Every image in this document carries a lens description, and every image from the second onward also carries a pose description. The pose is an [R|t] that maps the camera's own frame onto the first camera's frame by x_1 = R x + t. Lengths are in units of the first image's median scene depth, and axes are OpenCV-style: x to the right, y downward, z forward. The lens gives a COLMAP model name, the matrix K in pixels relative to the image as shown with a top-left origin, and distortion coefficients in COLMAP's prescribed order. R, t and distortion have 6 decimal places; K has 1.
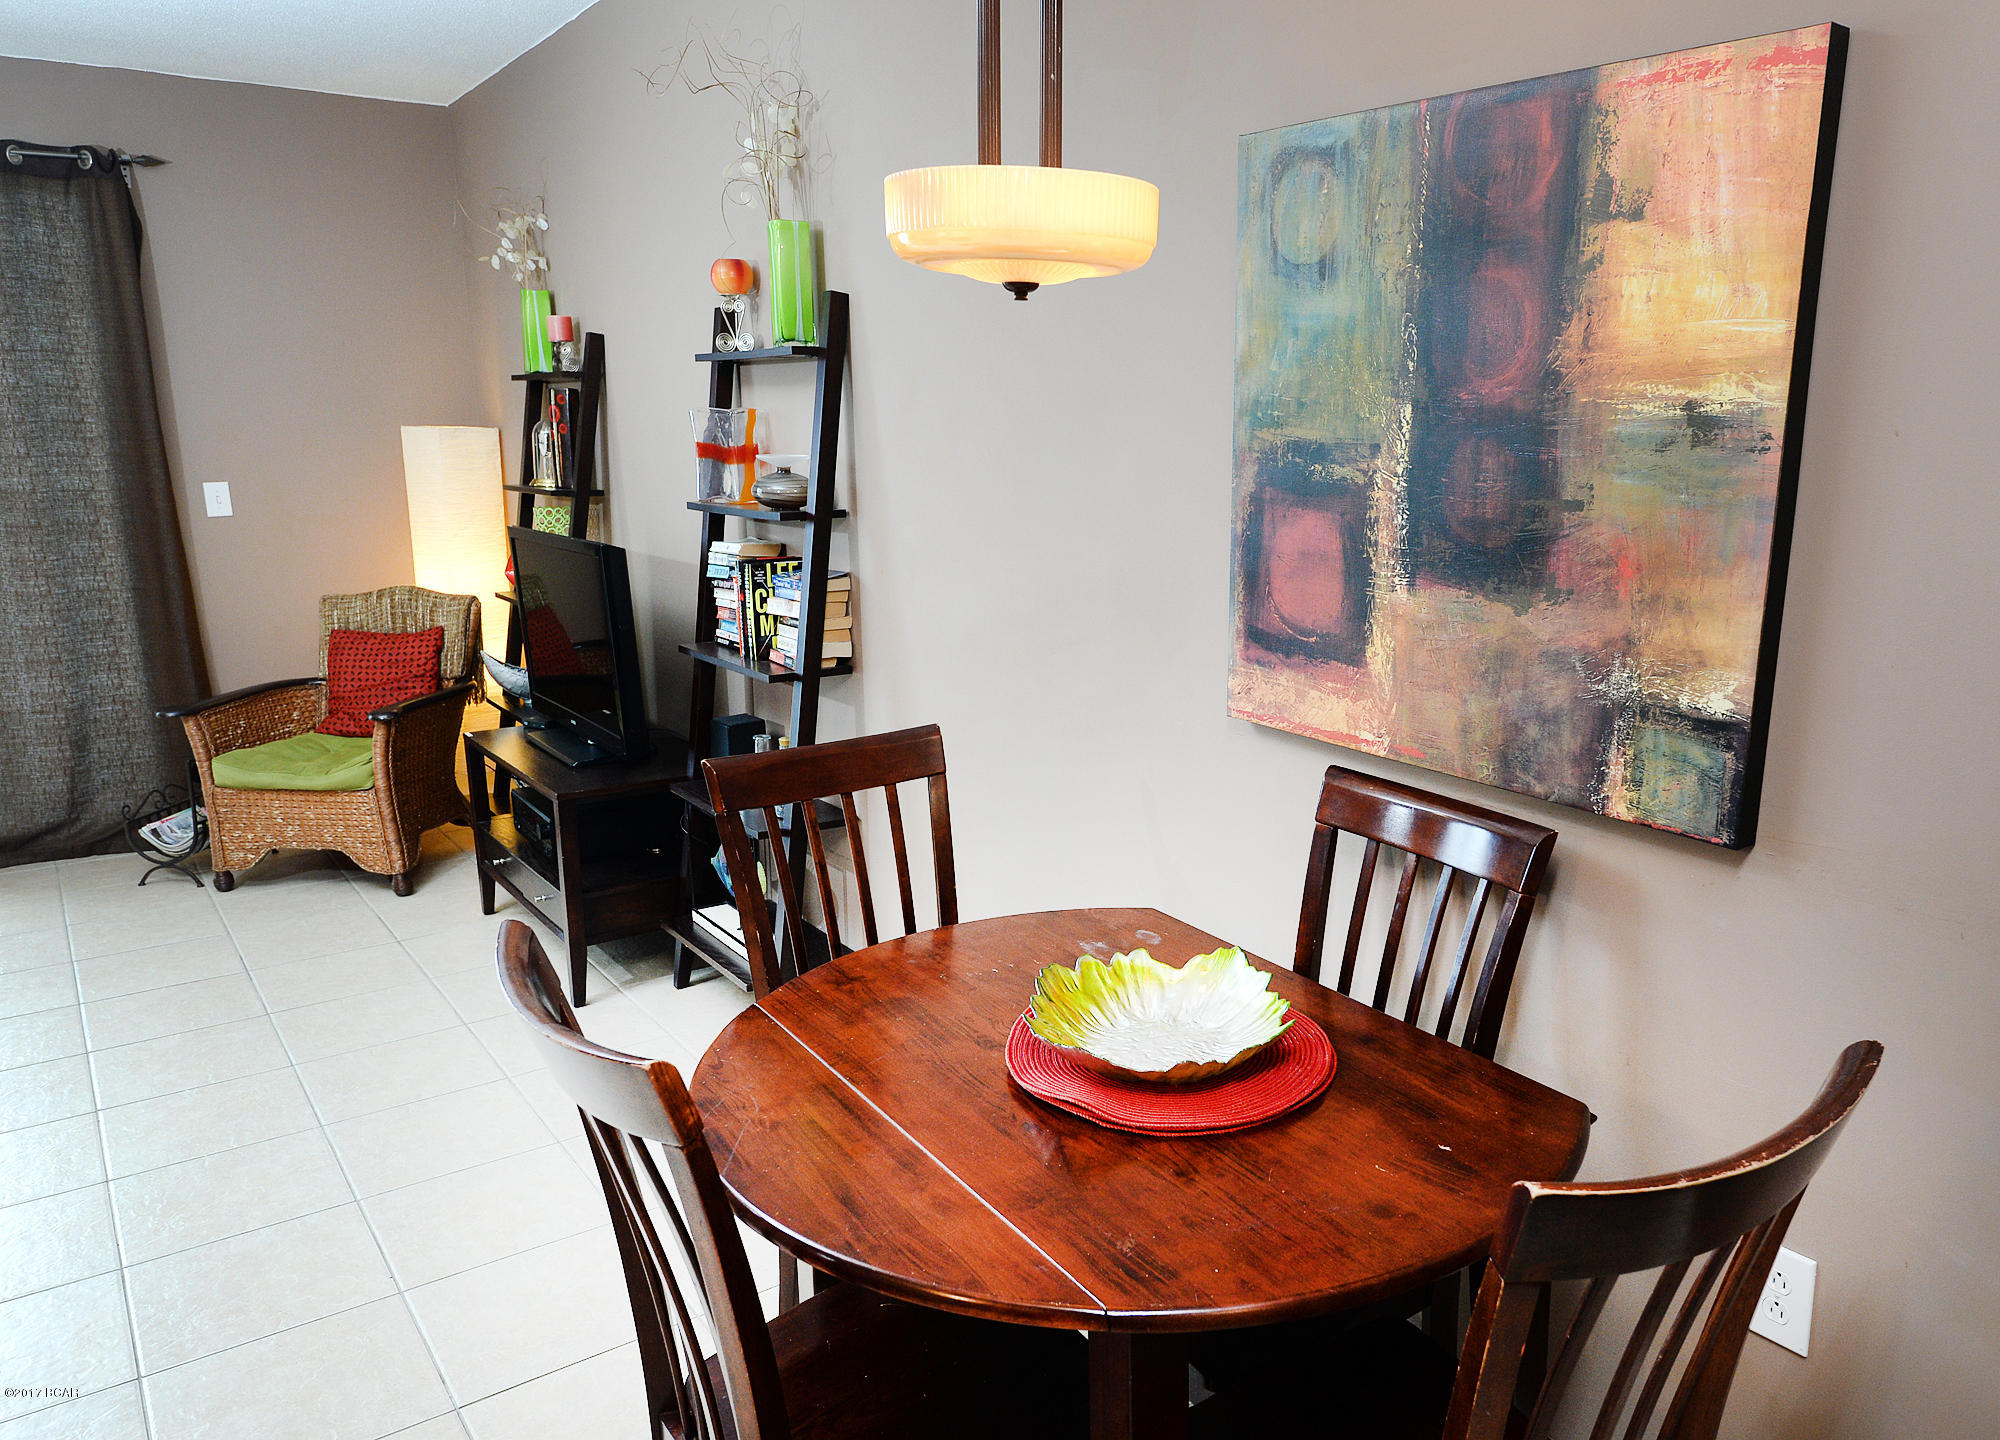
lens RADIAL K [[1442.0, 0, 1000.0], [0, 1442.0, 720.0], [0, 0, 1]] dist [0.024716, -0.000499]
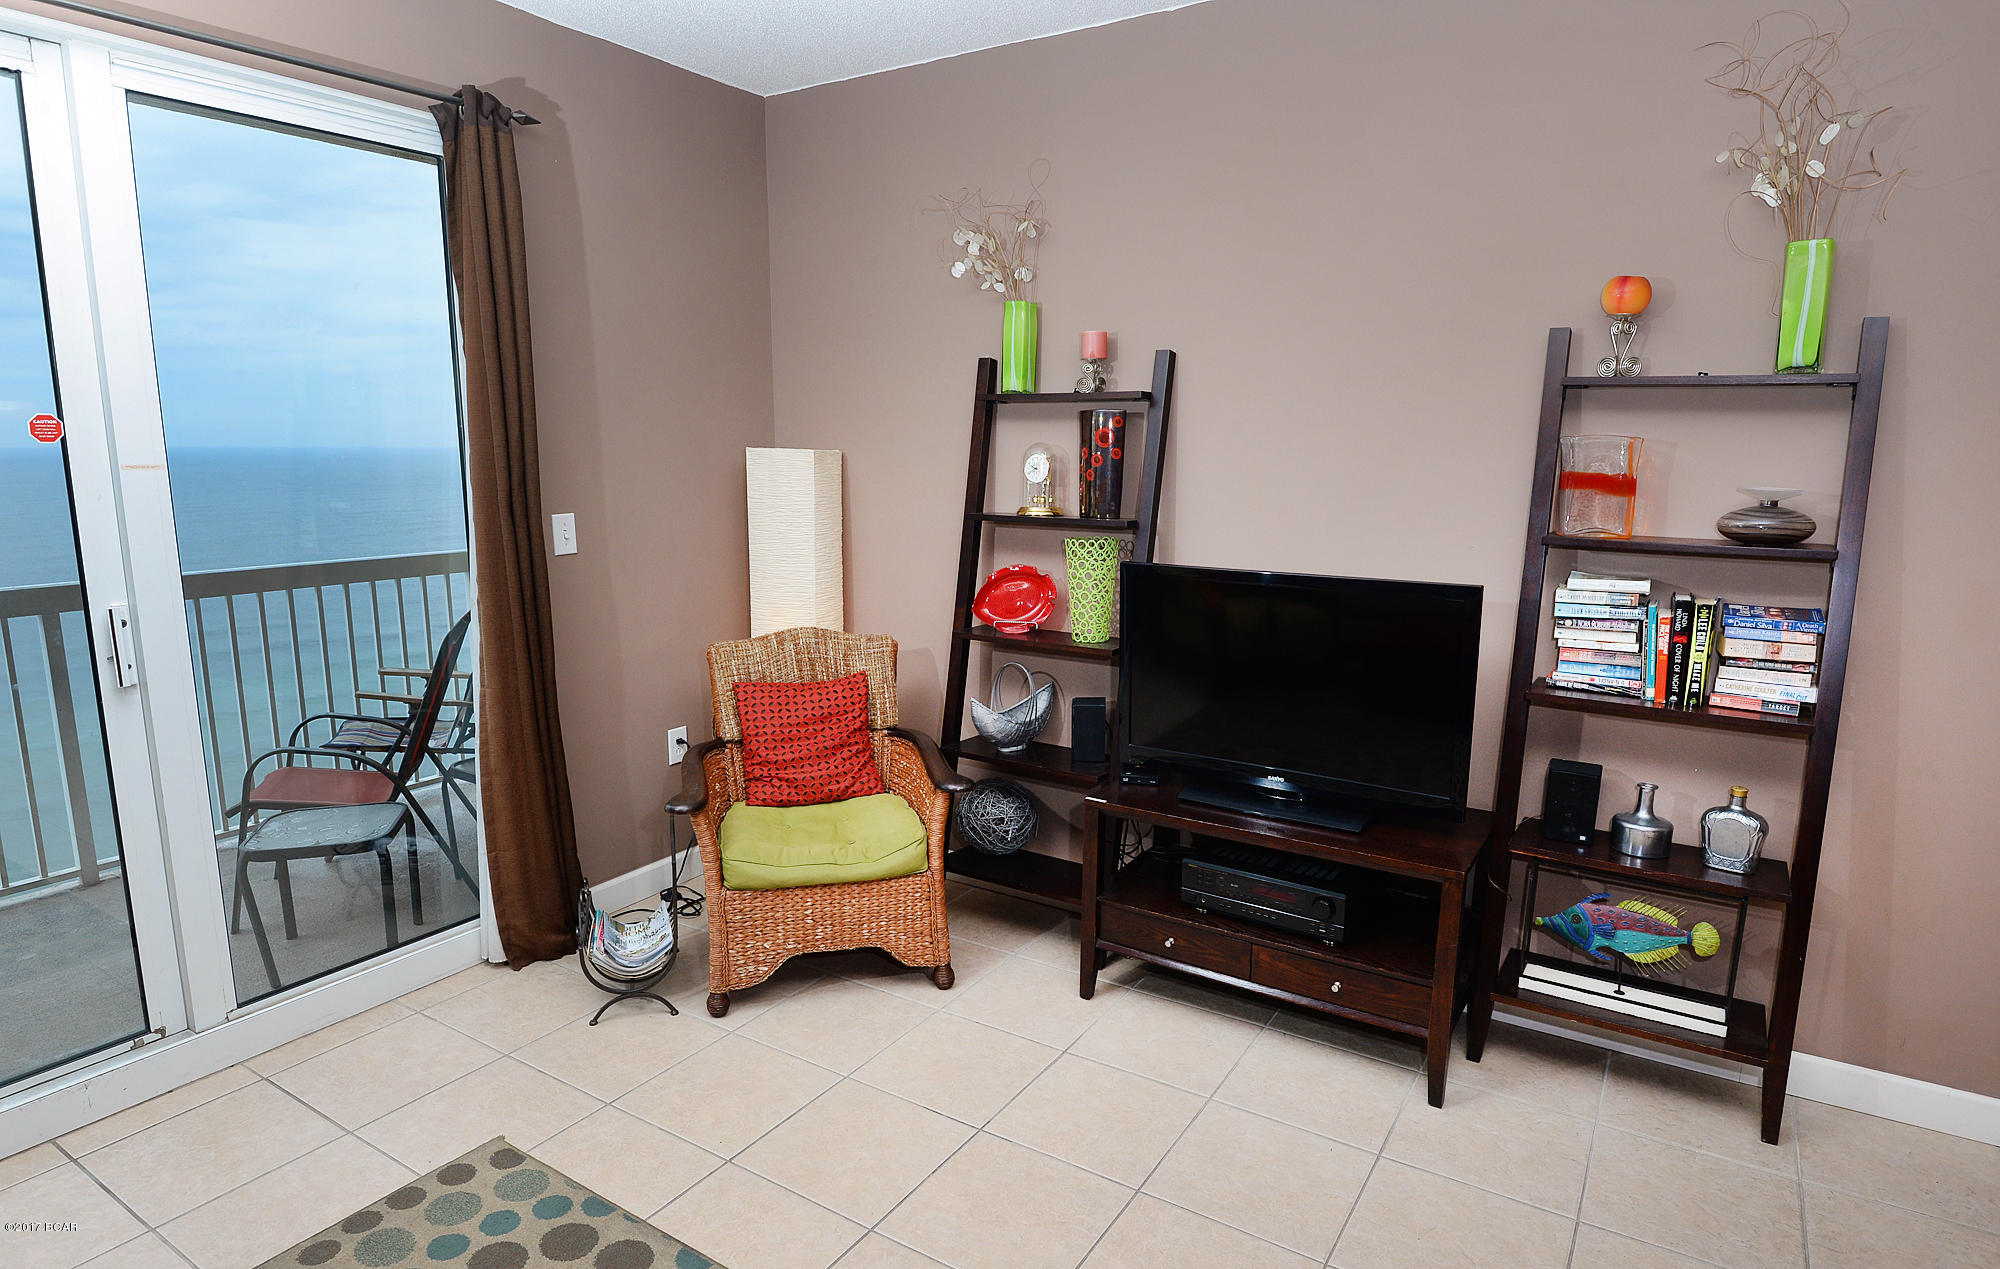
lens RADIAL K [[1132.4, 0, 1000.0], [0, 1132.4, 634.5], [0, 0, 1]] dist [0.002294, -0.022951]
pose [[0.929323, -0.051752, 0.365624, -1.421356], [0.066085, 0.997454, -0.026786, -0.159846], [-0.363307, 0.049055, 0.930377, 0.794550]]
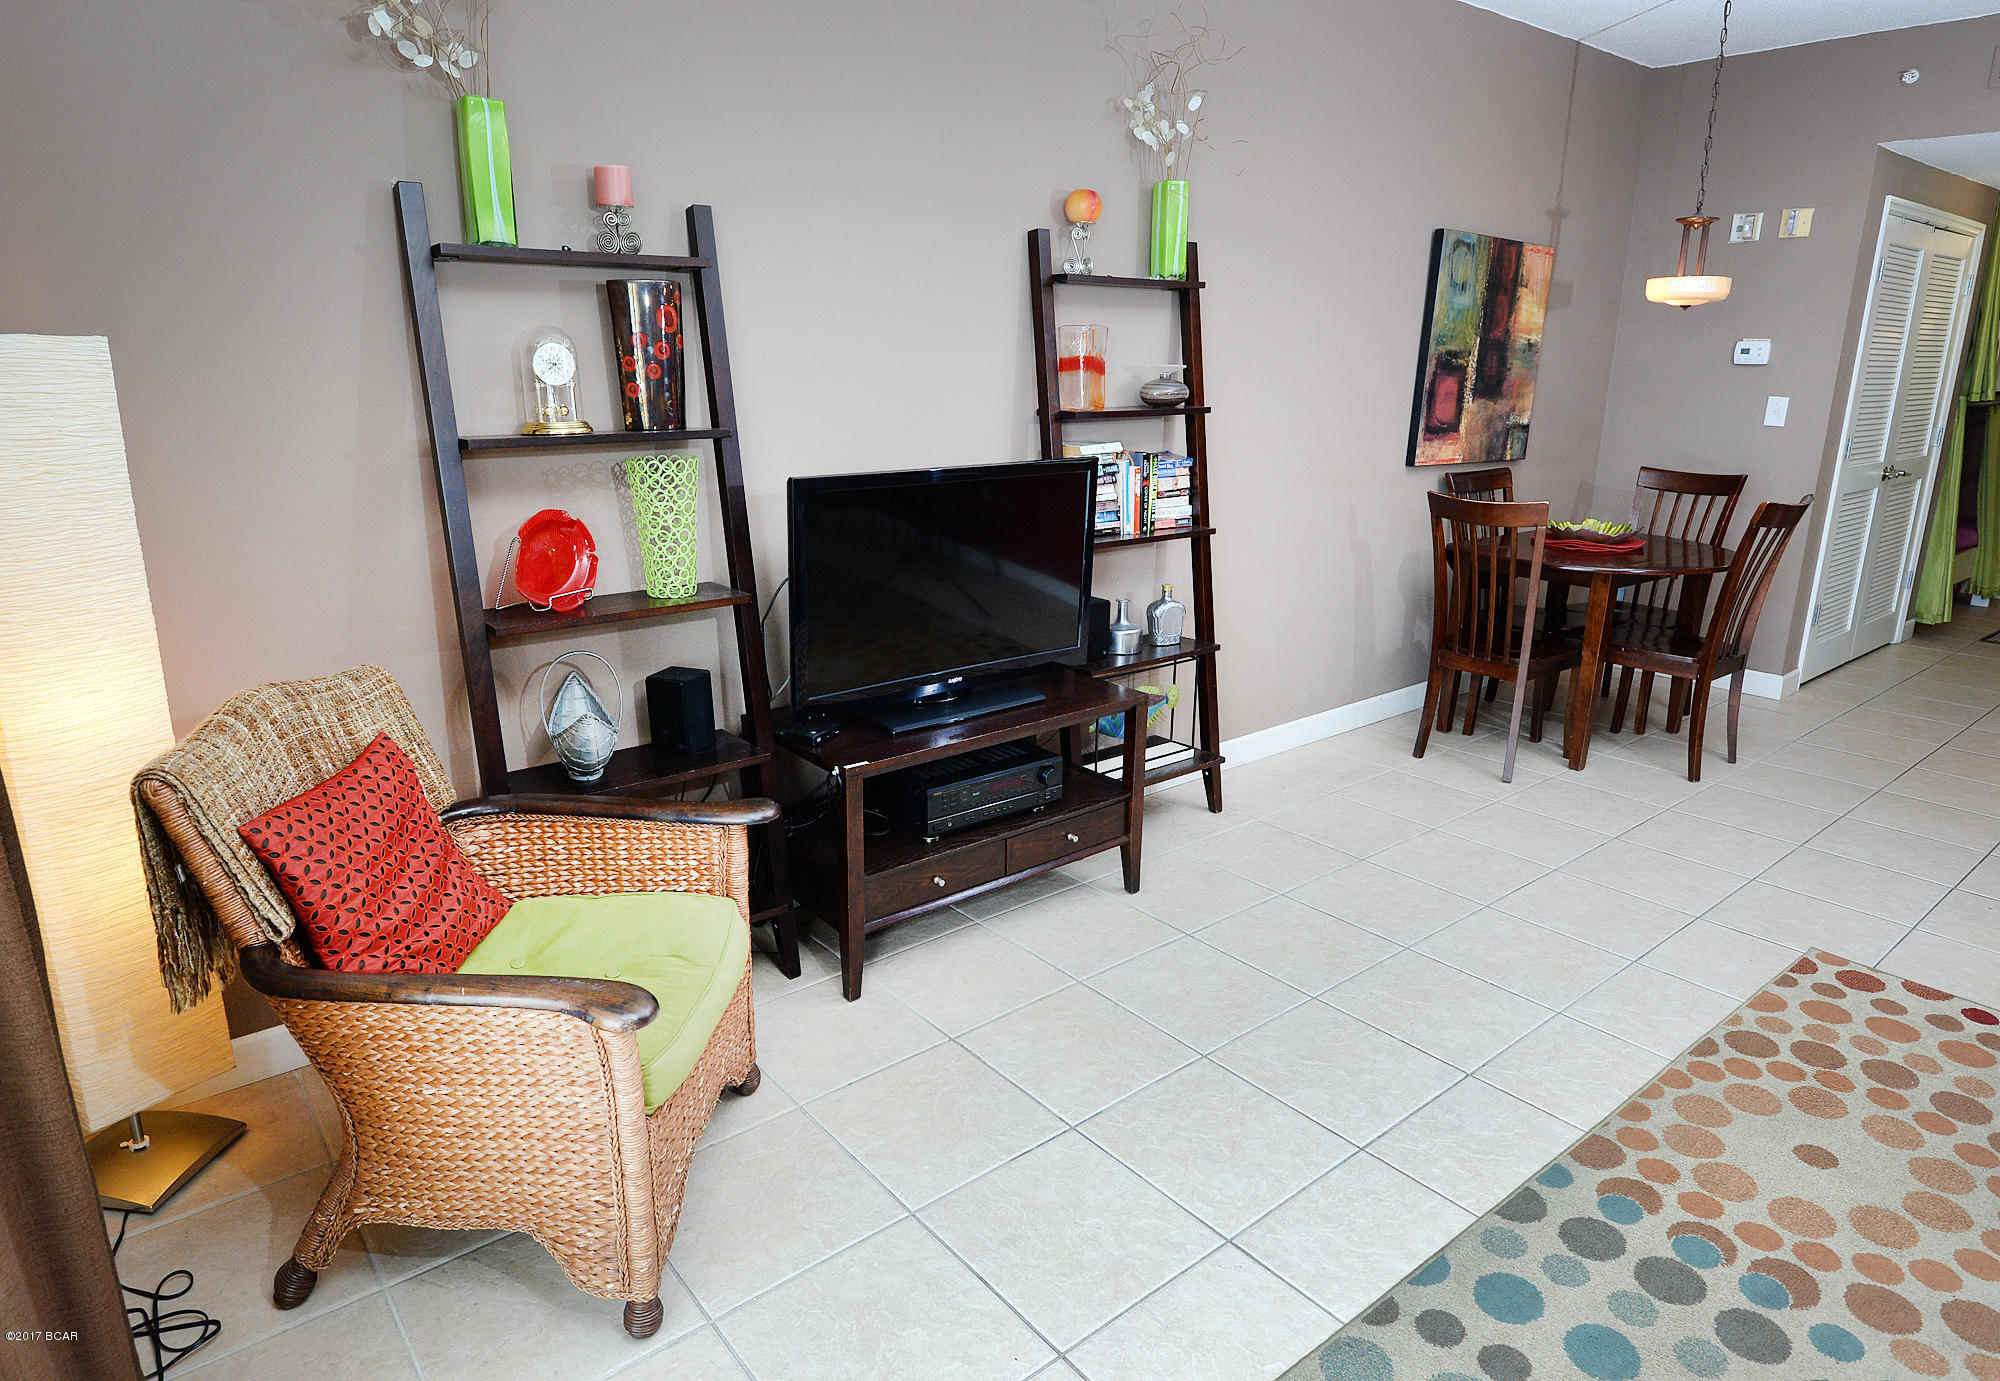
lens RADIAL K [[1188.8, 0, 952.8], [0, 1188.8, 665.2], [0, 0, 1]] dist [-0.015604, -0.002017]
pose [[-0.044317, -0.257256, 0.965327, -1.988742], [0.196333, 0.945189, 0.260903, -0.391163], [-0.979535, 0.201088, 0.008619, 1.981599]]
